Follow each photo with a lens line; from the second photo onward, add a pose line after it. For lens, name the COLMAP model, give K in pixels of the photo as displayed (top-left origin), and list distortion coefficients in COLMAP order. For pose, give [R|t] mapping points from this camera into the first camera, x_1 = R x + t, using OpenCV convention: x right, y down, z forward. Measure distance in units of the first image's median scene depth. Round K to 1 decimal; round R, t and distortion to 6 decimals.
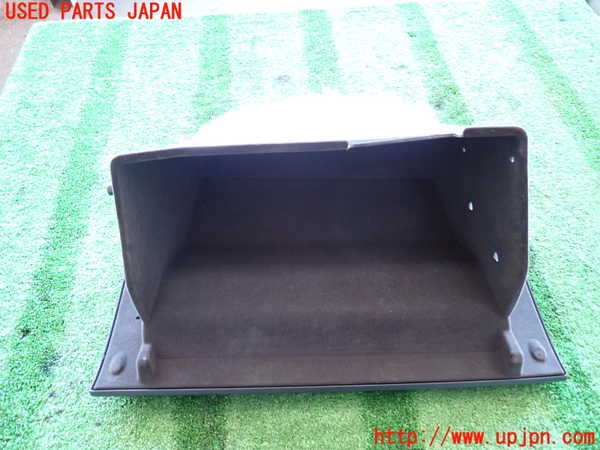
lens RADIAL K [[446.0, 0, 300.0], [0, 446.0, 225.0], [0, 0, 1]] dist [0.004740, -0.012637]
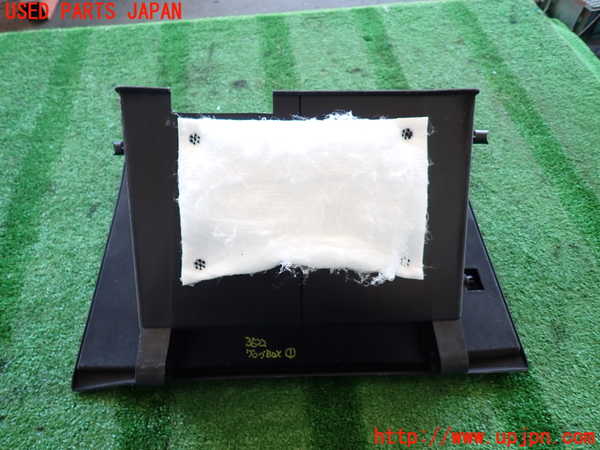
lens RADIAL K [[446.0, 0, 300.0], [0, 446.0, 225.0], [0, 0, 1]] dist [0.004740, -0.012637]
pose [[0.999388, -0.026730, 0.022571, 0.079508], [0.027192, 0.999422, -0.020401, 0.019715], [-0.022013, 0.021003, 0.999537, -0.010240]]
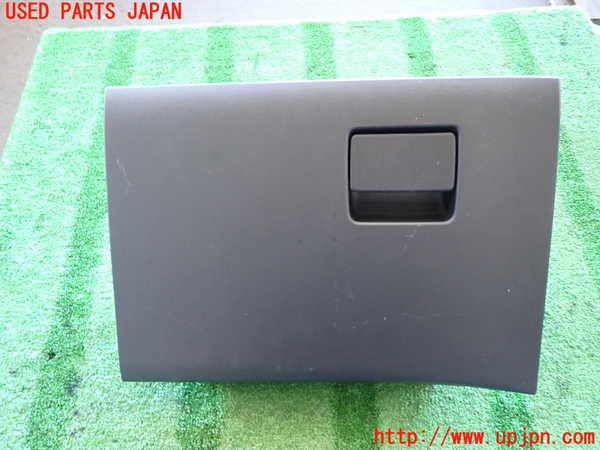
lens RADIAL K [[446.0, 0, 300.0], [0, 446.0, 225.0], [0, 0, 1]] dist [0.004740, -0.012637]
pose [[0.999285, 0.032887, -0.018642, 0.034343], [-0.030425, 0.992346, 0.119686, -0.201711], [0.022435, -0.119033, 0.992637, -0.079359]]
